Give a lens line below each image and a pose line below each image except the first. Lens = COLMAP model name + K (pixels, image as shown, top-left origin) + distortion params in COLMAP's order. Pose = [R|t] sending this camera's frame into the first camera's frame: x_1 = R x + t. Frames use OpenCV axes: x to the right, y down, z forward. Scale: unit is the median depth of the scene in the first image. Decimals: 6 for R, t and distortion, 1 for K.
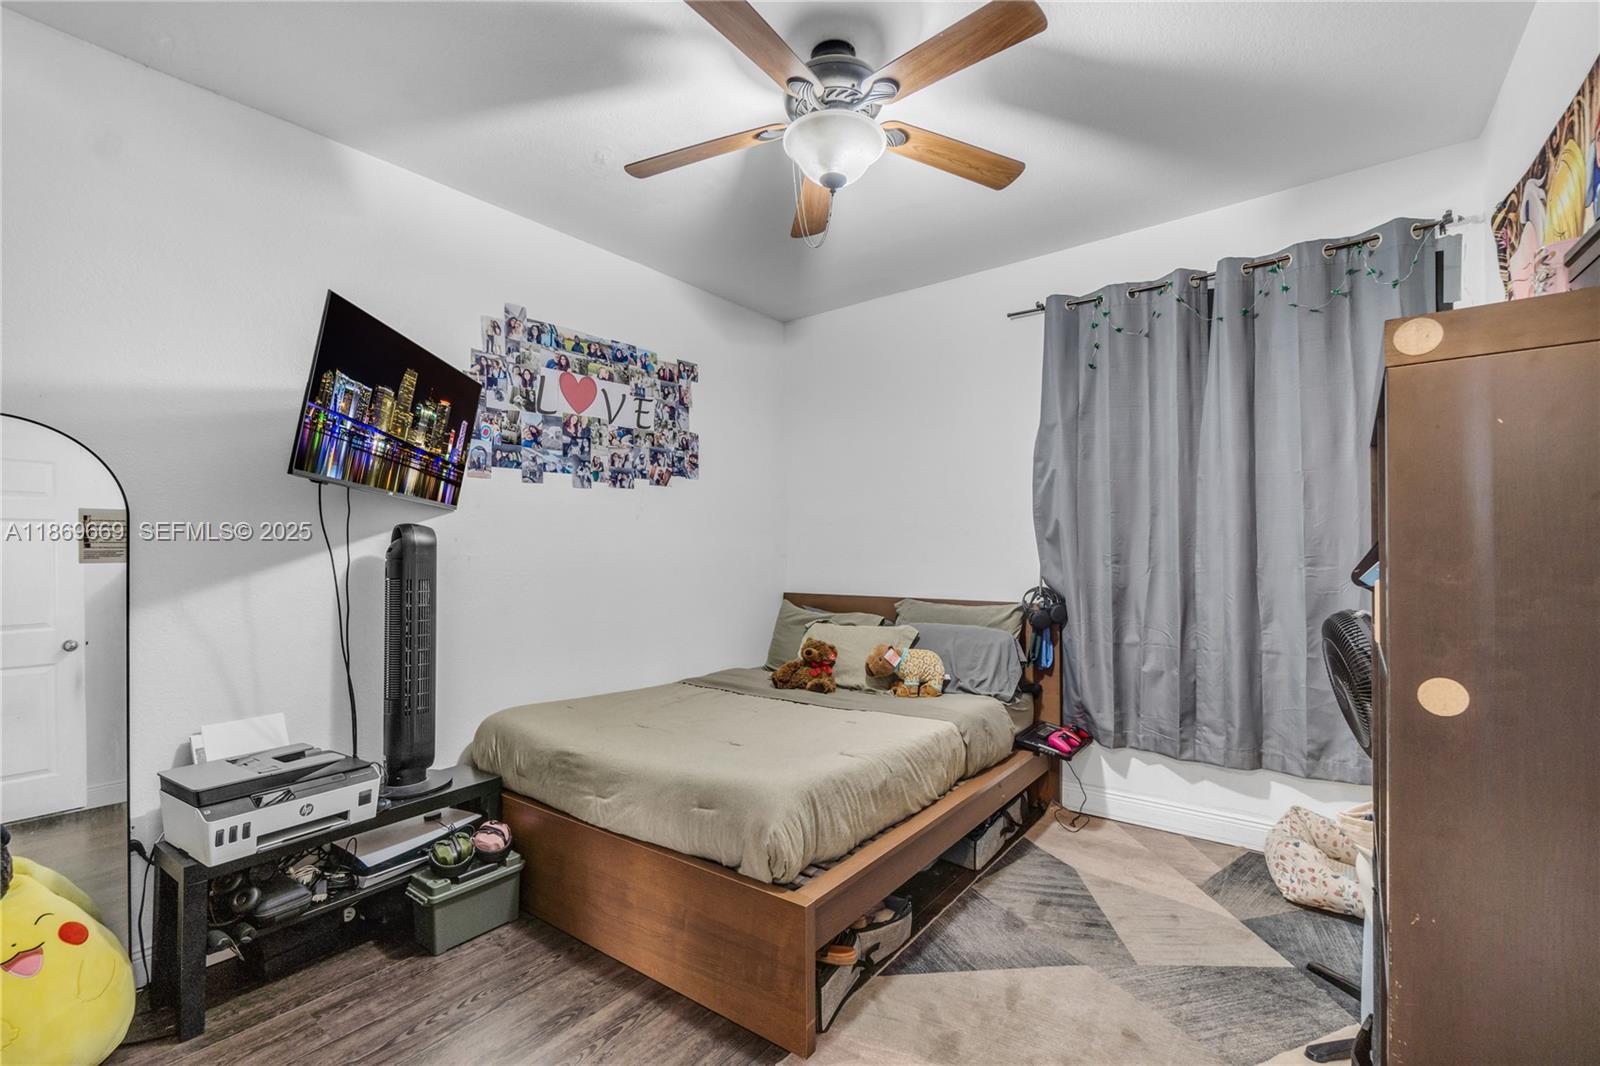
lens RADIAL K [[706.7, 0, 778.6], [0, 706.7, 561.1], [0, 0, 1]] dist [0.008526, 0.000153]
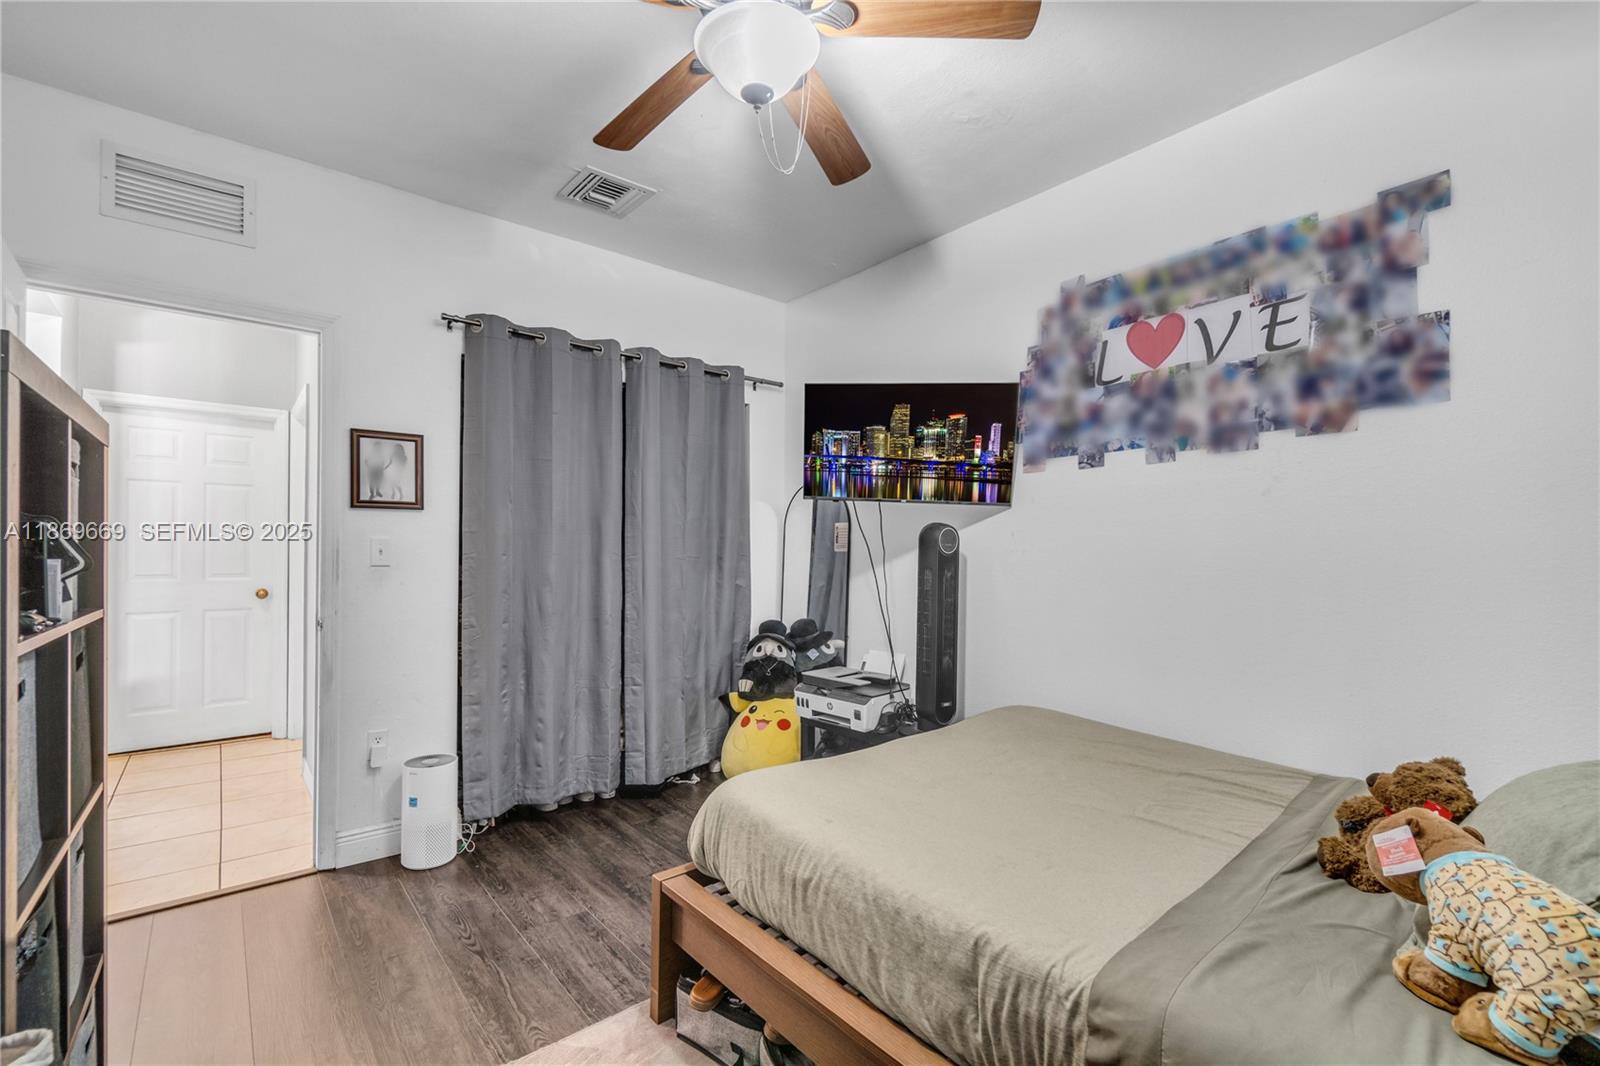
lens RADIAL K [[706.7, 0, 778.6], [0, 706.7, 561.1], [0, 0, 1]] dist [0.008526, 0.000153]
pose [[-0.212867, 0.022690, -0.976818, 0.597115], [-0.012509, 0.999585, 0.025945, -0.011362], [0.977001, 0.017742, -0.212495, 0.798775]]
